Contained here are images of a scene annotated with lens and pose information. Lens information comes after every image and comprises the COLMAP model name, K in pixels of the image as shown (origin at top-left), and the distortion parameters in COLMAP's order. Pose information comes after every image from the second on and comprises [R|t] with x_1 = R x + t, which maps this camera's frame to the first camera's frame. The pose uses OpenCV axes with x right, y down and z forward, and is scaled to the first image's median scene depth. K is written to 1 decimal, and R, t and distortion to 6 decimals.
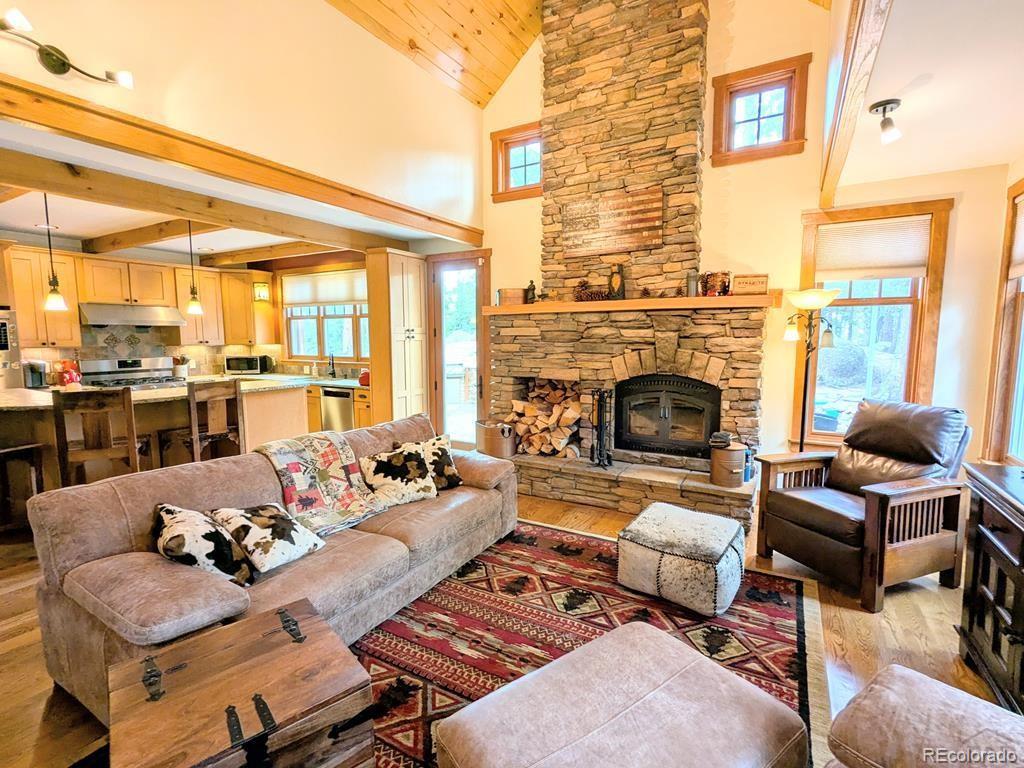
lens RADIAL K [[479.6, 0, 512.0], [0, 479.6, 384.0], [0, 0, 1]] dist [-0.001185, 0.000836]
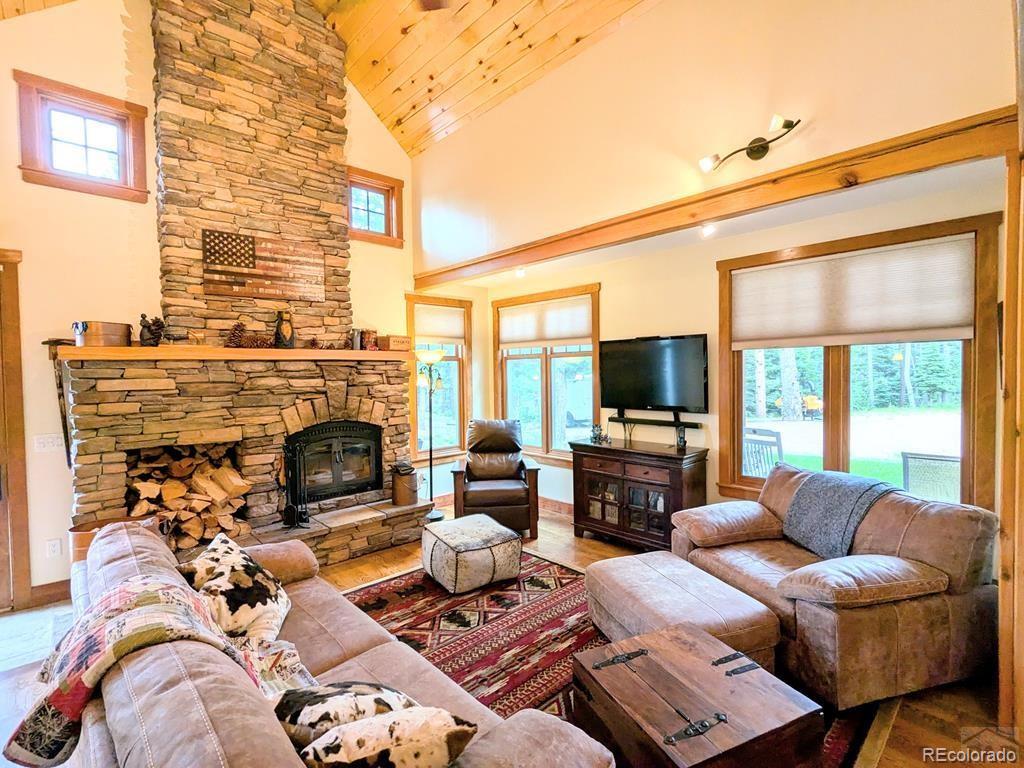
lens RADIAL K [[479.6, 0, 512.0], [0, 479.6, 384.0], [0, 0, 1]] dist [-0.001185, 0.000836]
pose [[0.297451, -0.027798, 0.954332, -0.567464], [0.111124, 0.993790, -0.005689, -0.051545], [-0.948248, 0.107741, 0.298693, 0.305472]]
